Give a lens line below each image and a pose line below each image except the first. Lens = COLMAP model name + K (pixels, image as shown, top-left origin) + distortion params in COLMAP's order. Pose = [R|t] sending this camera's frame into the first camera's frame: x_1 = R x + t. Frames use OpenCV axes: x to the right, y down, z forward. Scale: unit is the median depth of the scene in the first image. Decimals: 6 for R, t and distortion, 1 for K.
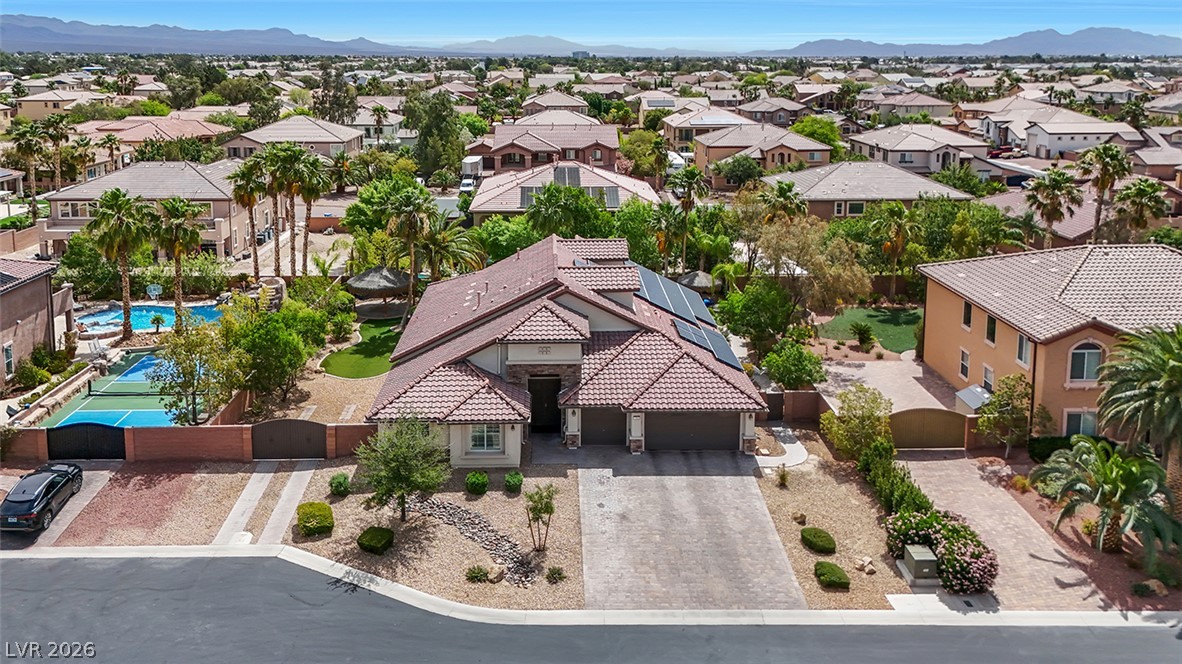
lens RADIAL K [[895.2, 0, 571.4], [0, 895.2, 212.3], [0, 0, 1]] dist [0.040227, -0.003197]
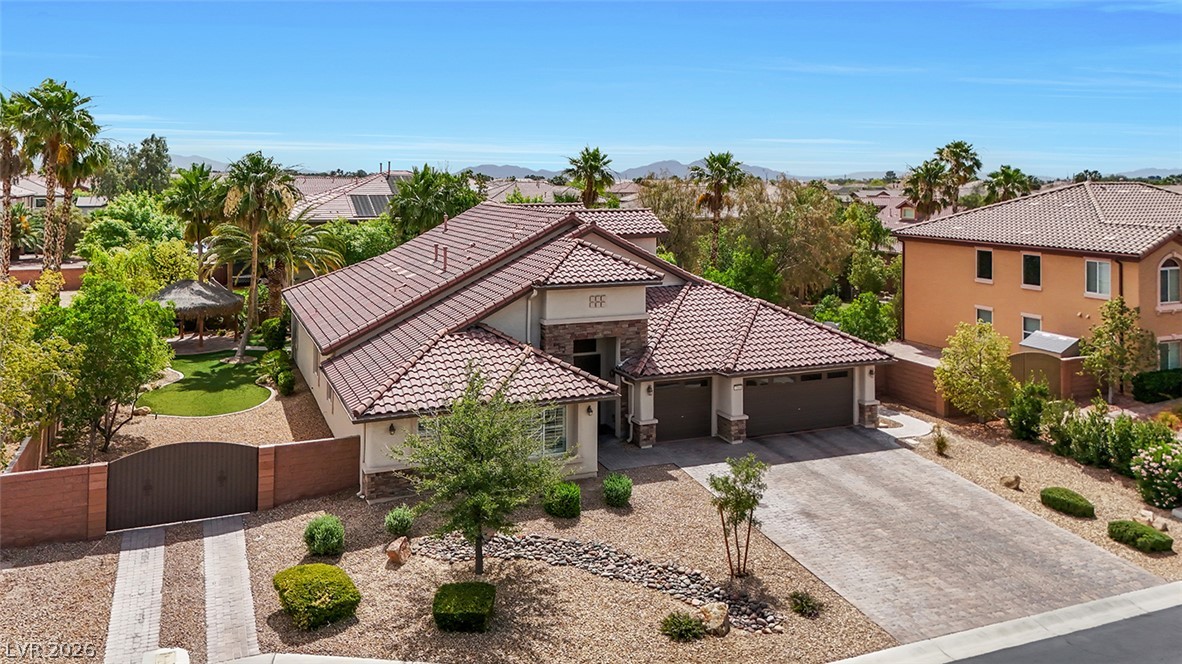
lens RADIAL K [[906.1, 0, 592.8], [0, 906.1, 185.6], [0, 0, 1]] dist [0.028988, -0.004404]
pose [[0.926622, 0.000286, 0.375995, -0.316898], [0.059914, 0.987110, -0.148407, 0.186162], [-0.371191, 0.160045, 0.914660, 0.405673]]
